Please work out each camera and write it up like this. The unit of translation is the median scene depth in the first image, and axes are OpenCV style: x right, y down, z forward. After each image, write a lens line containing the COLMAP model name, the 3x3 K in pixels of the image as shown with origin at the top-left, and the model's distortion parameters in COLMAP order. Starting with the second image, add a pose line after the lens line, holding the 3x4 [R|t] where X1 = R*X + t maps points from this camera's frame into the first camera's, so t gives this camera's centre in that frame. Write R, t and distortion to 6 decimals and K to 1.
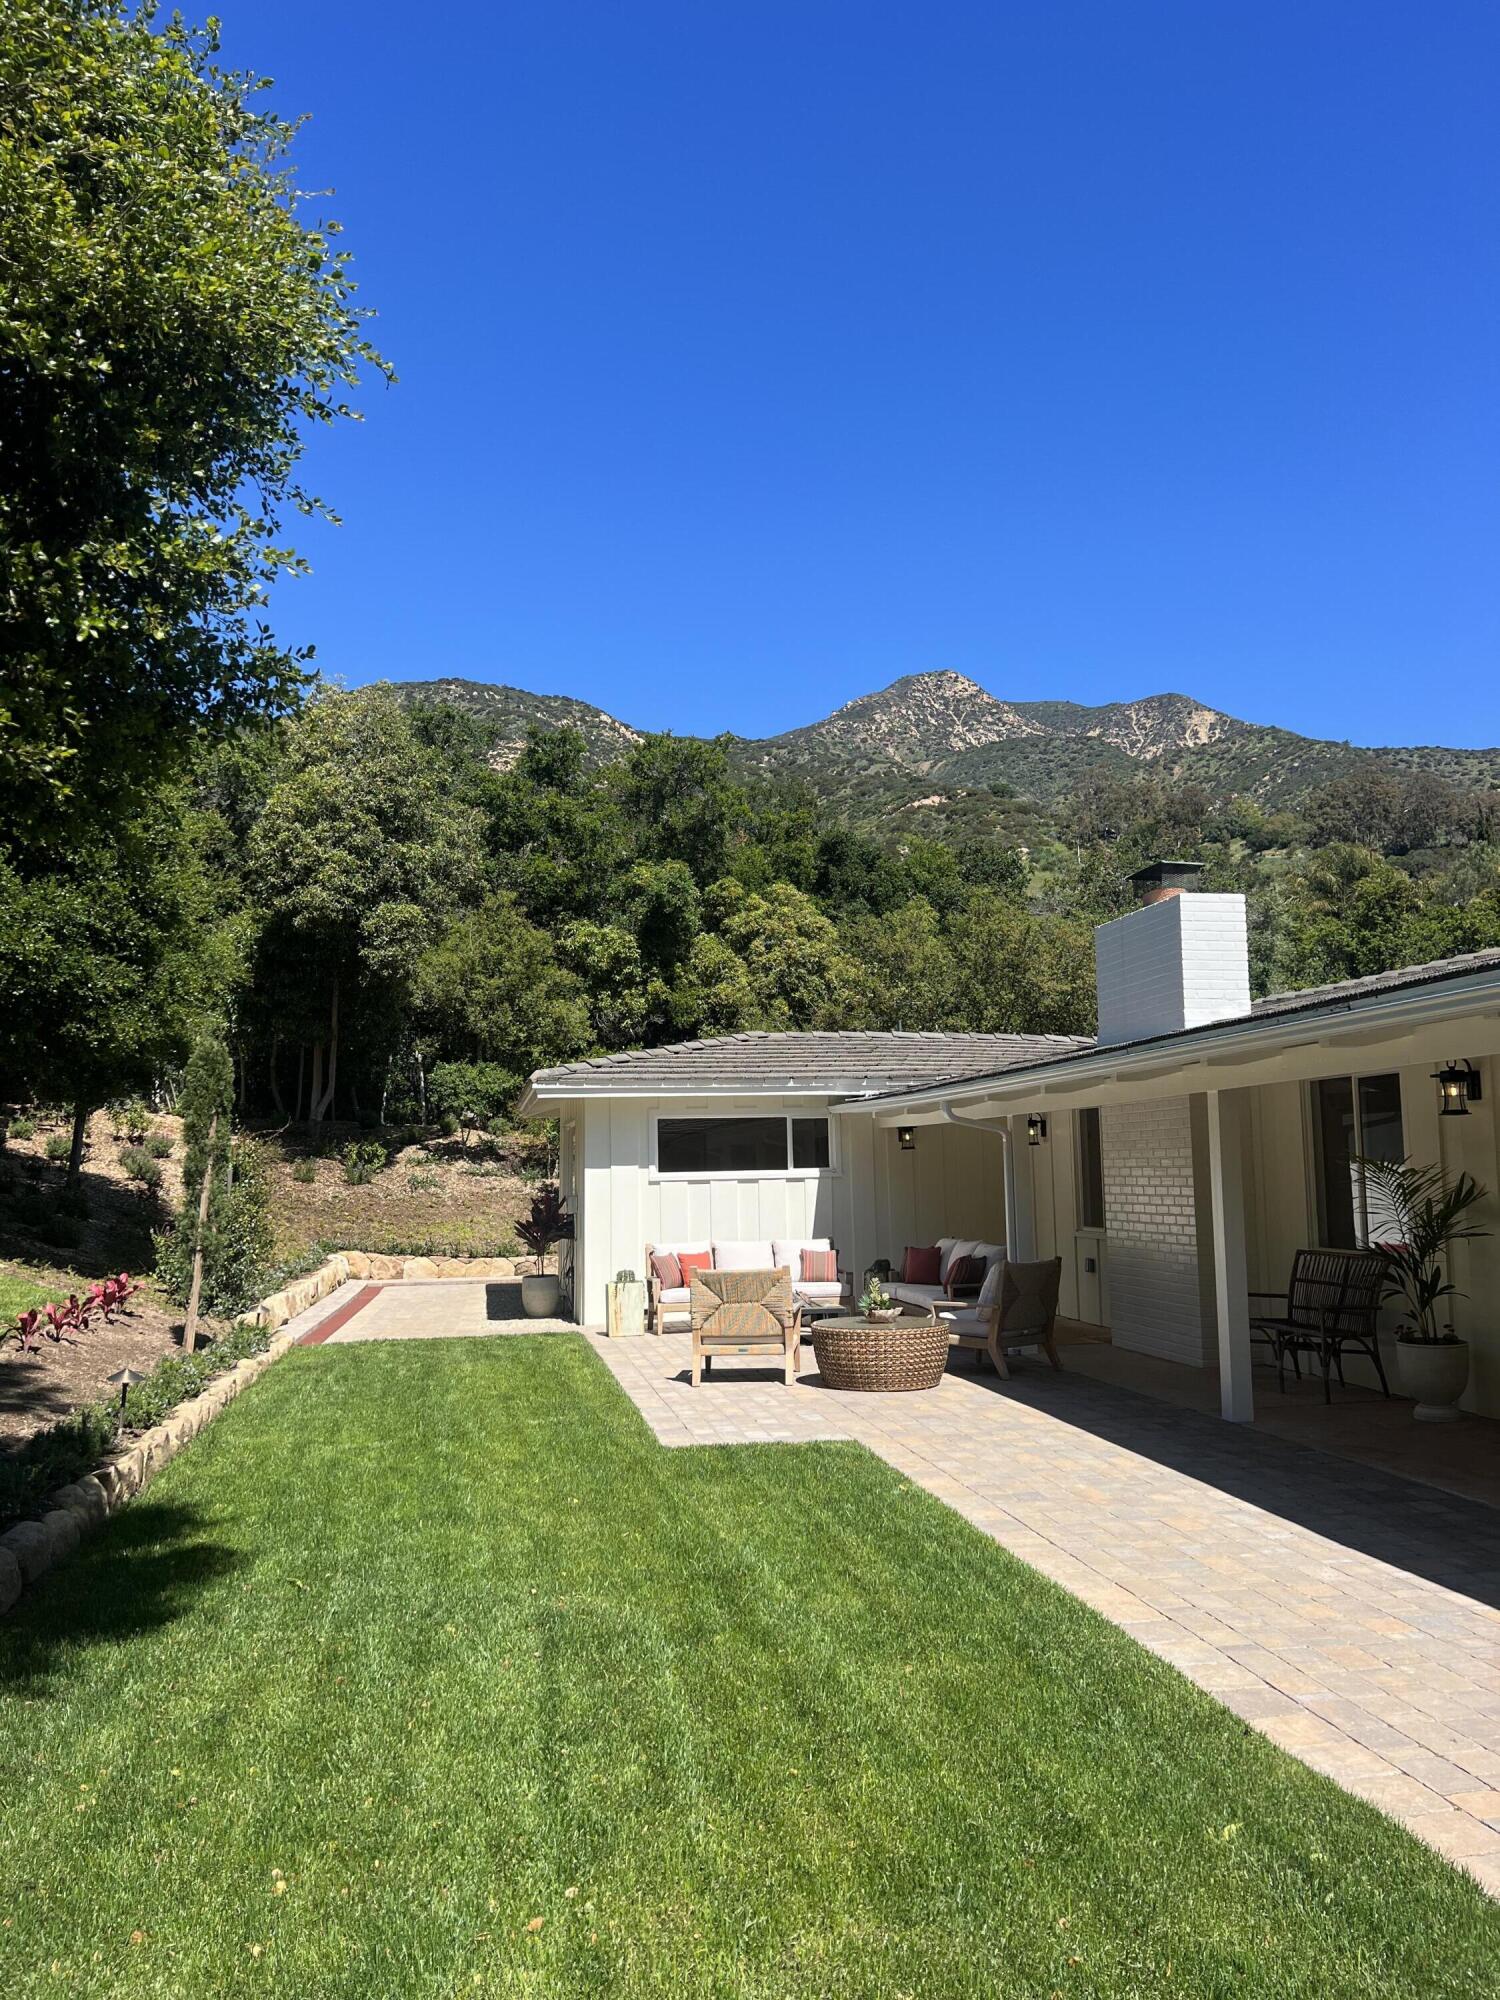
lens RADIAL K [[1509.8, 0, 746.3], [0, 1509.8, 1036.3], [0, 0, 1]] dist [0.080216, -0.157183]
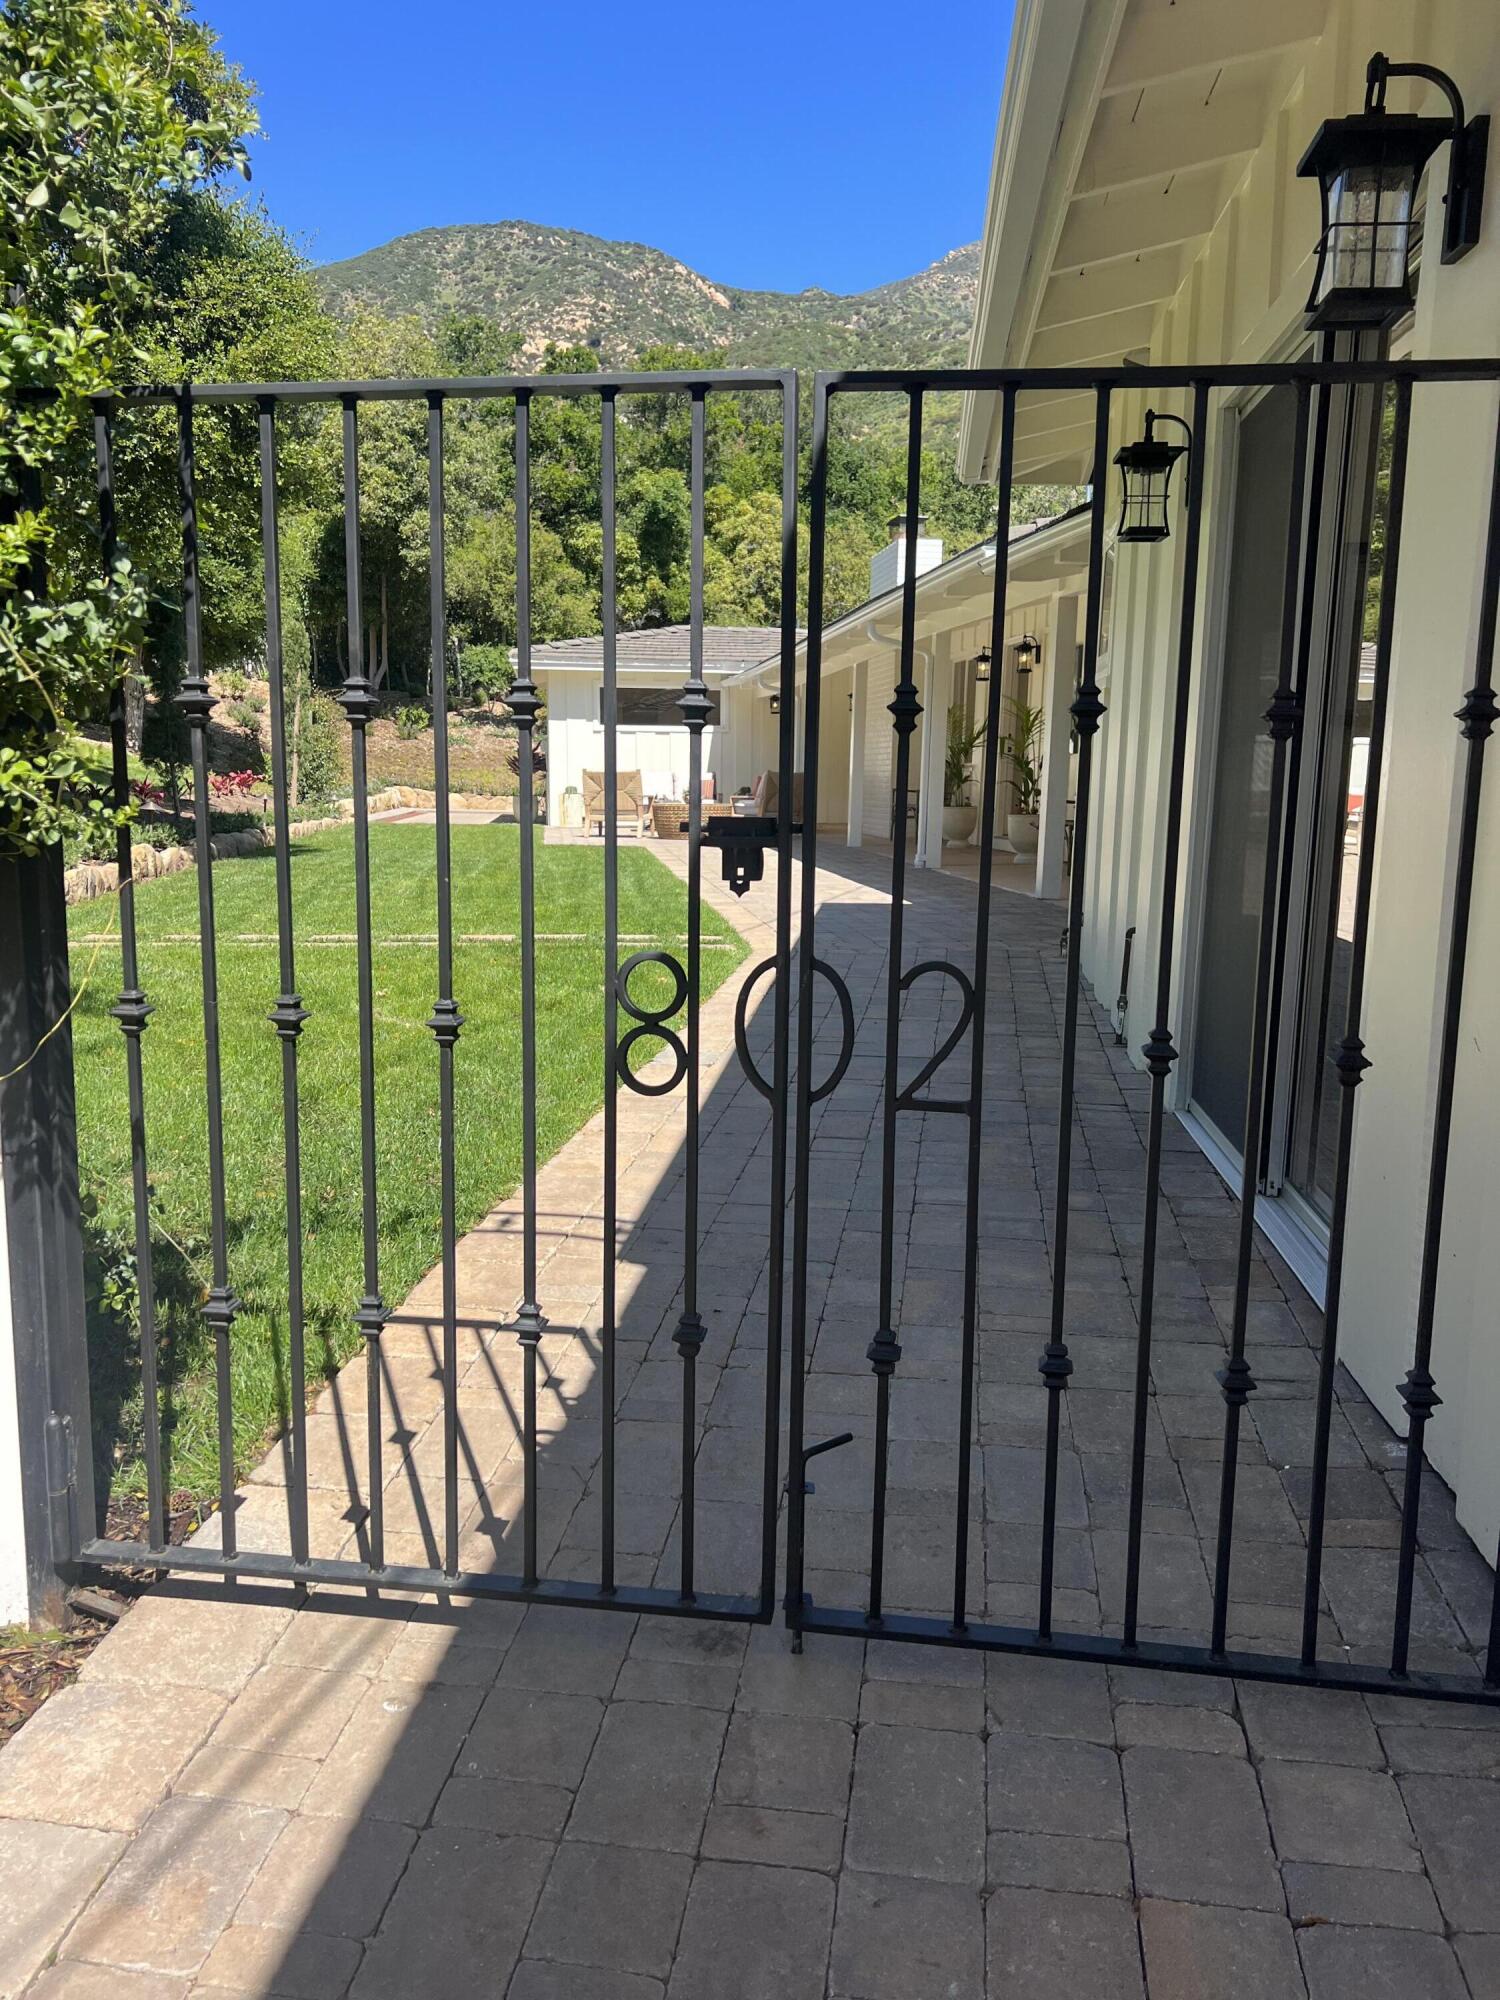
lens RADIAL K [[1509.8, 0, 746.3], [0, 1509.8, 1036.3], [0, 0, 1]] dist [0.080216, -0.157183]
pose [[0.998422, 0.035595, -0.043433, 0.085450], [-0.023199, 0.965808, 0.258219, 0.000342], [0.051139, -0.256804, 0.965110, -0.262052]]
